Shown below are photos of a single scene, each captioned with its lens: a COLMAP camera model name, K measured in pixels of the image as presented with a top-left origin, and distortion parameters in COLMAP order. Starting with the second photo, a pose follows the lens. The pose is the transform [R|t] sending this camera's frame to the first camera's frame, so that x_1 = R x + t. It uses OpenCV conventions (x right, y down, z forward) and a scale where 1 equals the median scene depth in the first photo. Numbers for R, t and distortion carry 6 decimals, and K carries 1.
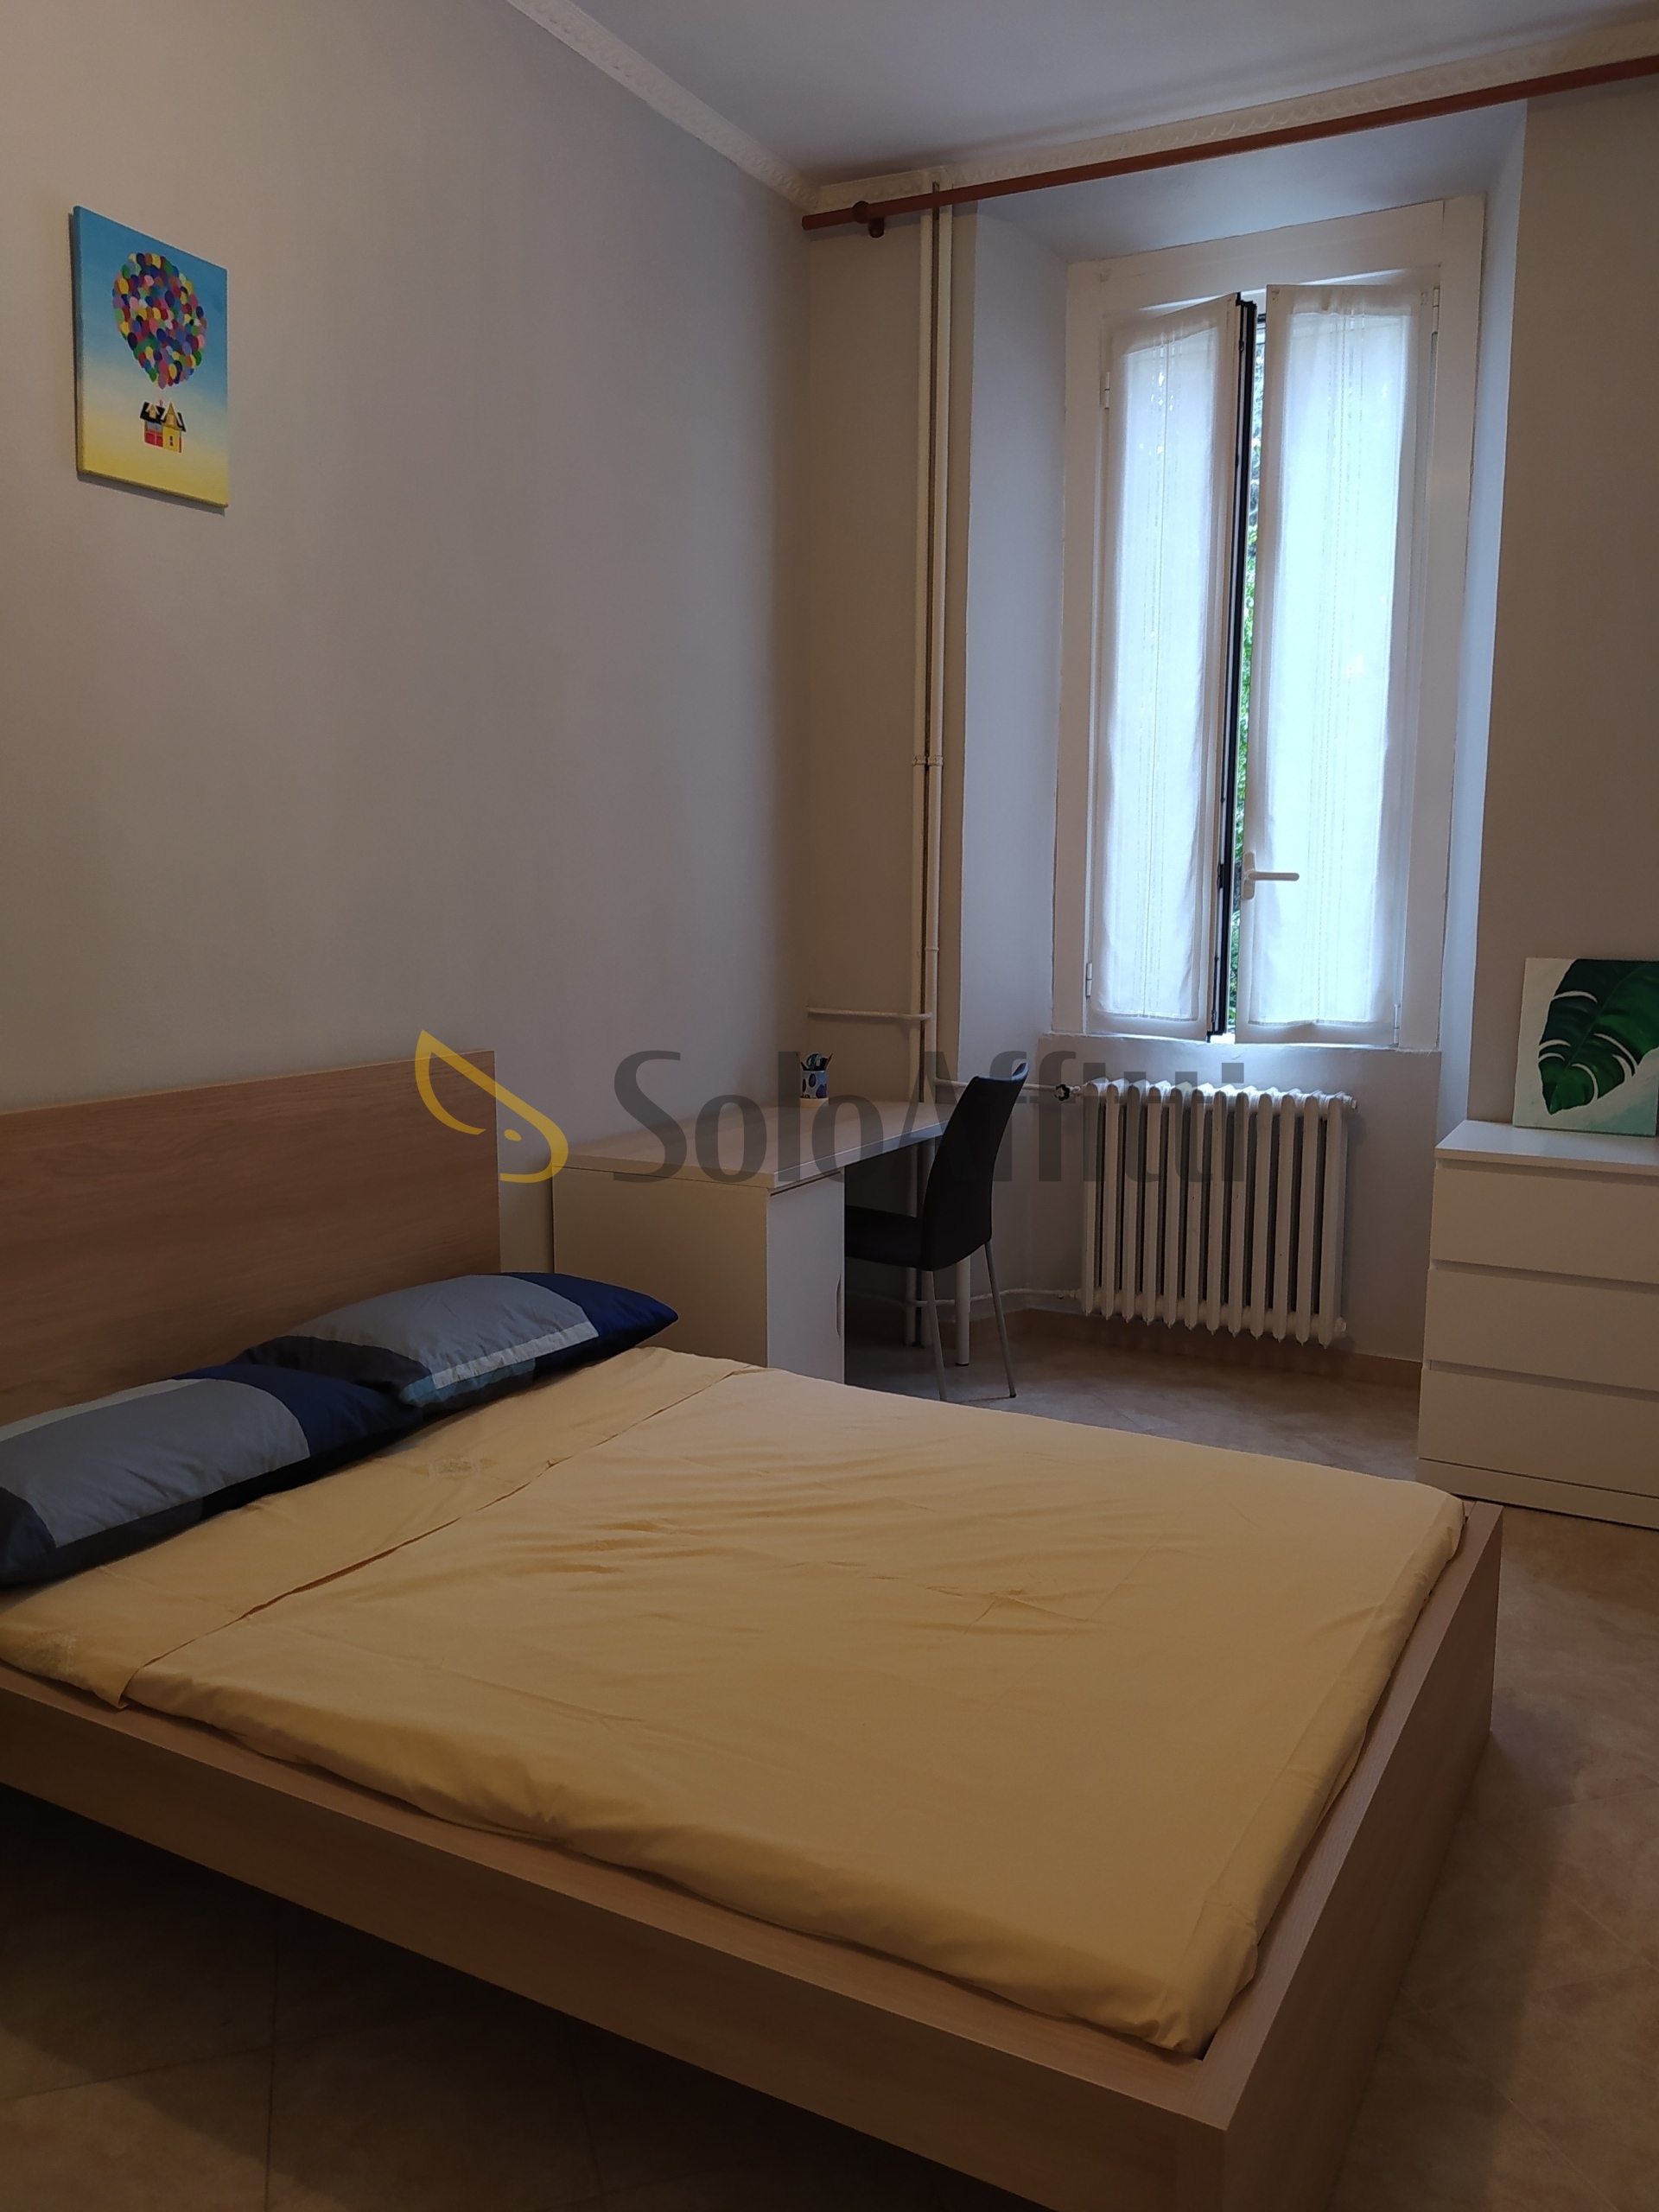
lens RADIAL K [[1689.3, 0, 839.2], [0, 1689.3, 1091.8], [0, 0, 1]] dist [0.038542, -0.021901]
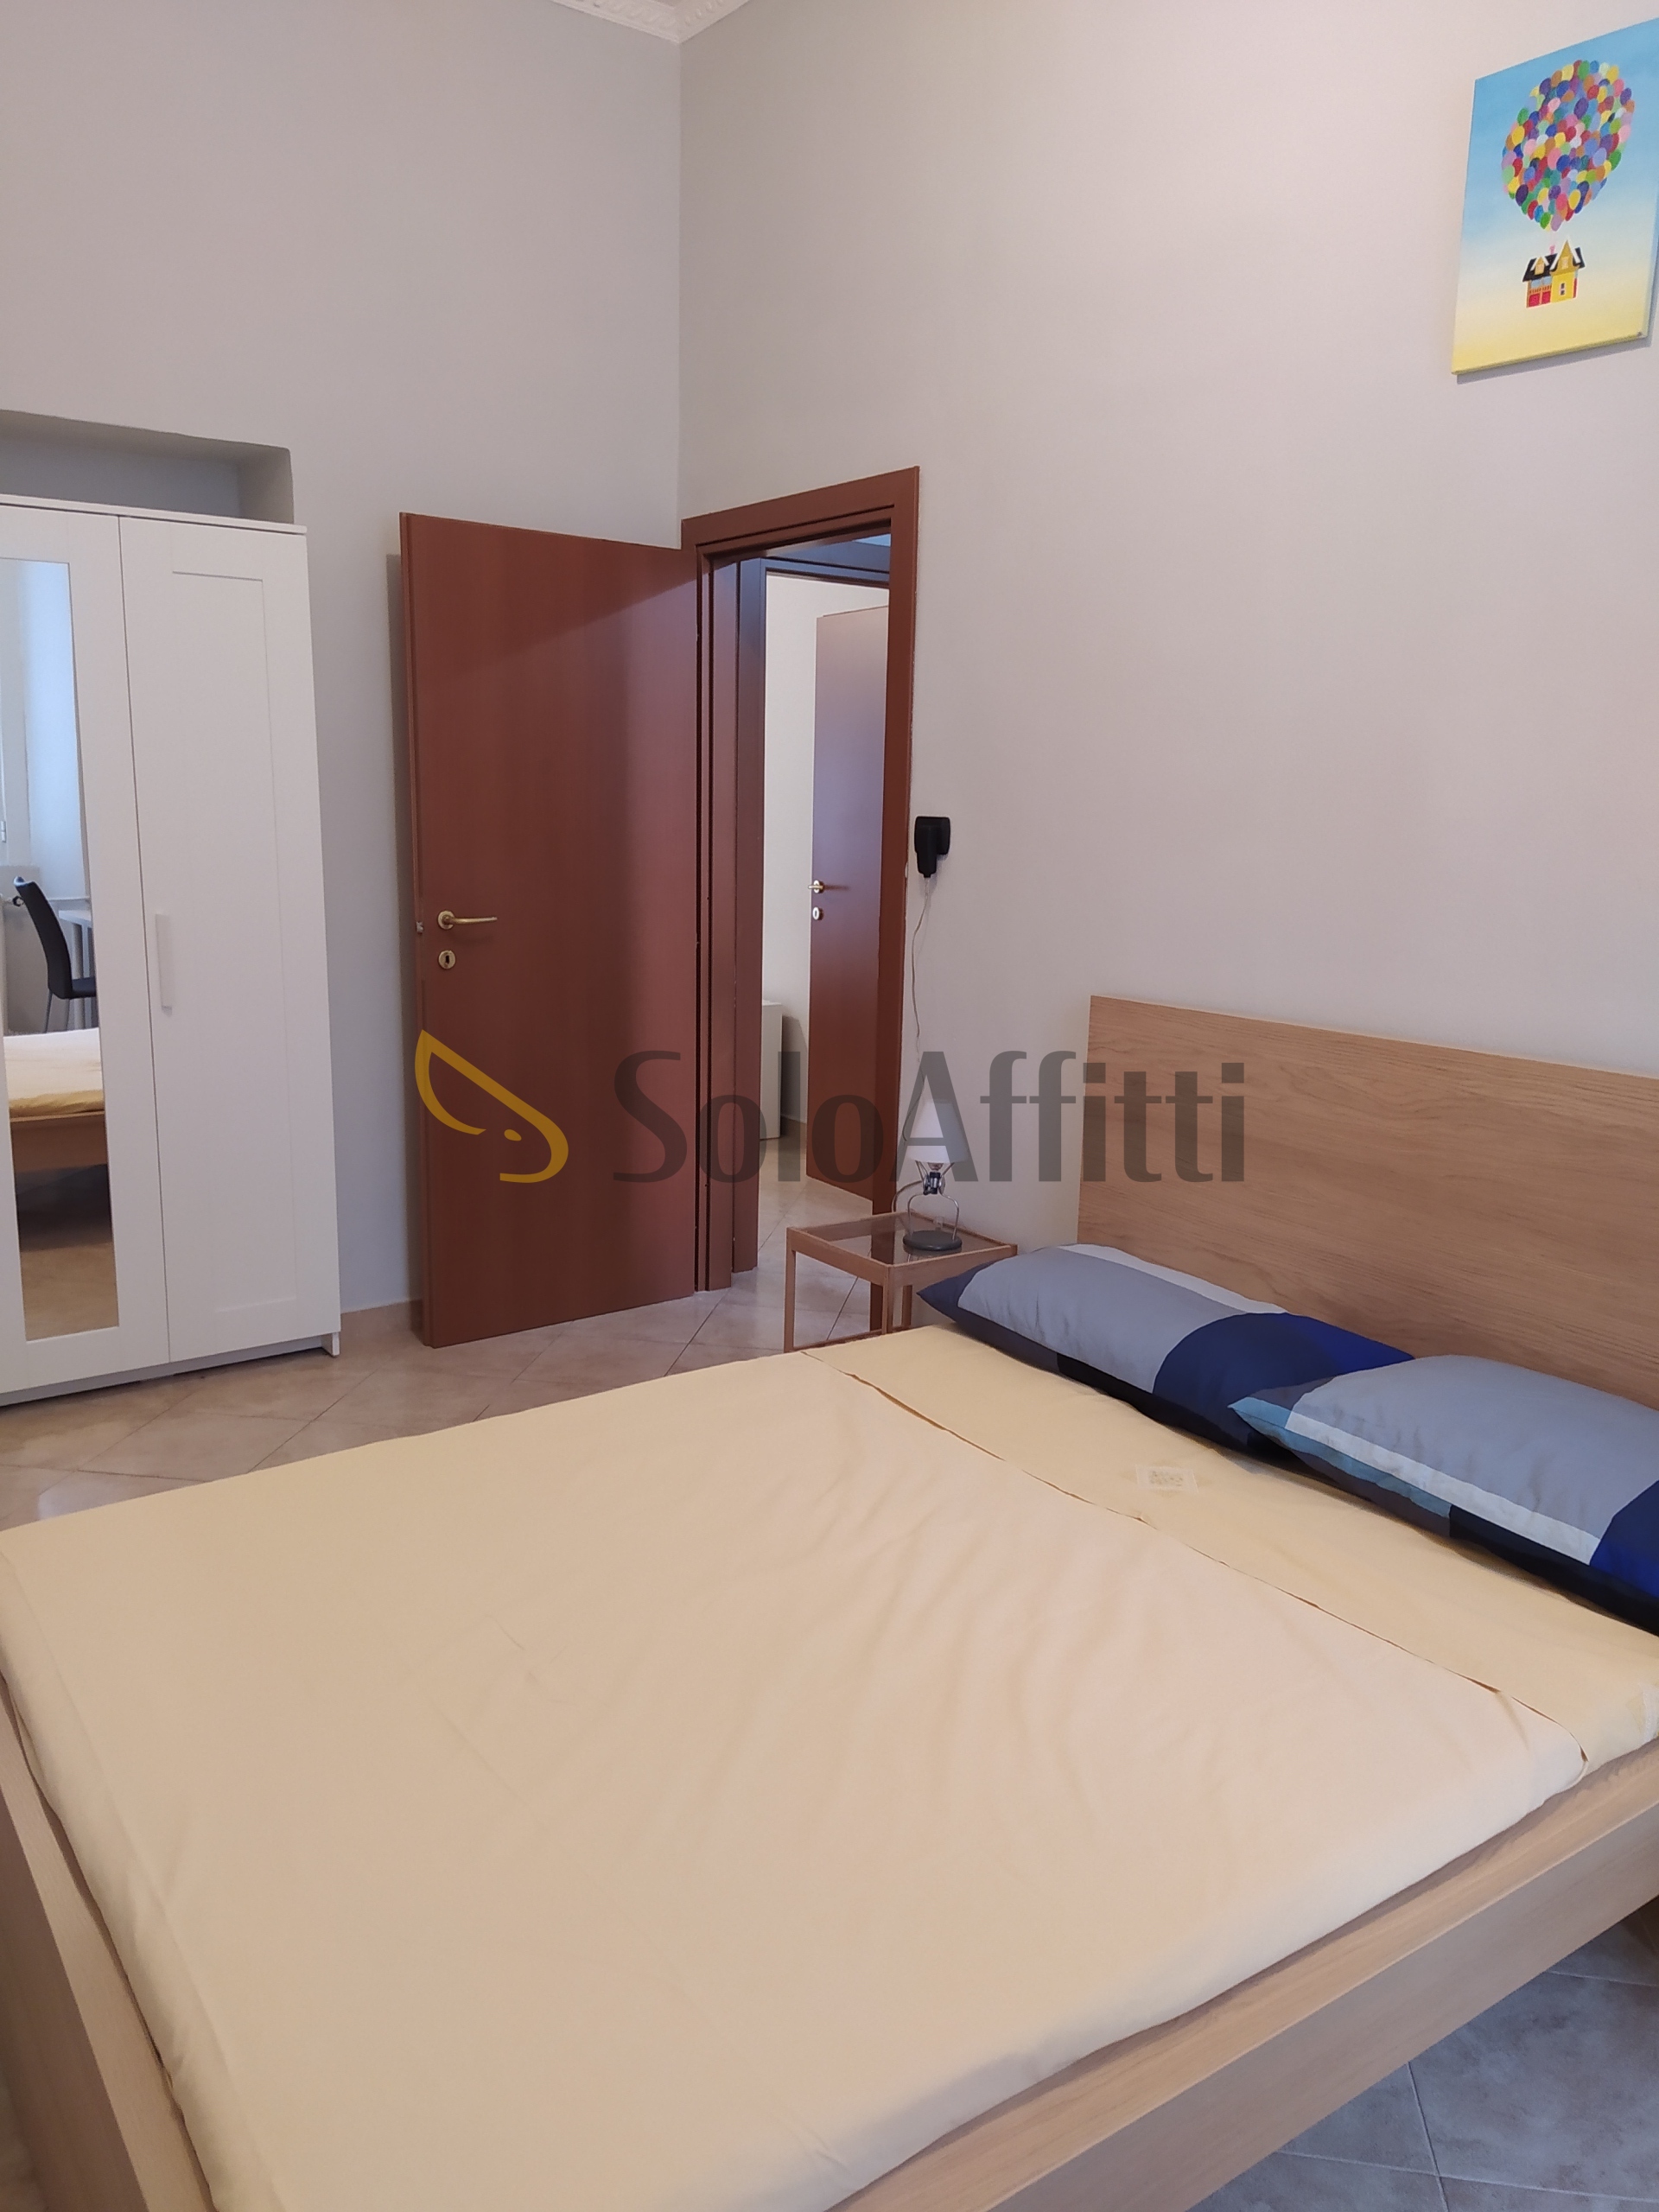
lens RADIAL K [[1689.3, 0, 845.7], [0, 1689.3, 1114.0], [0, 0, 1]] dist [0.038542, -0.021901]
pose [[-0.438576, 0.161294, -0.884102, 0.422087], [-0.130914, 0.961802, 0.240412, -0.107987], [0.889108, 0.221180, -0.400707, 0.819225]]
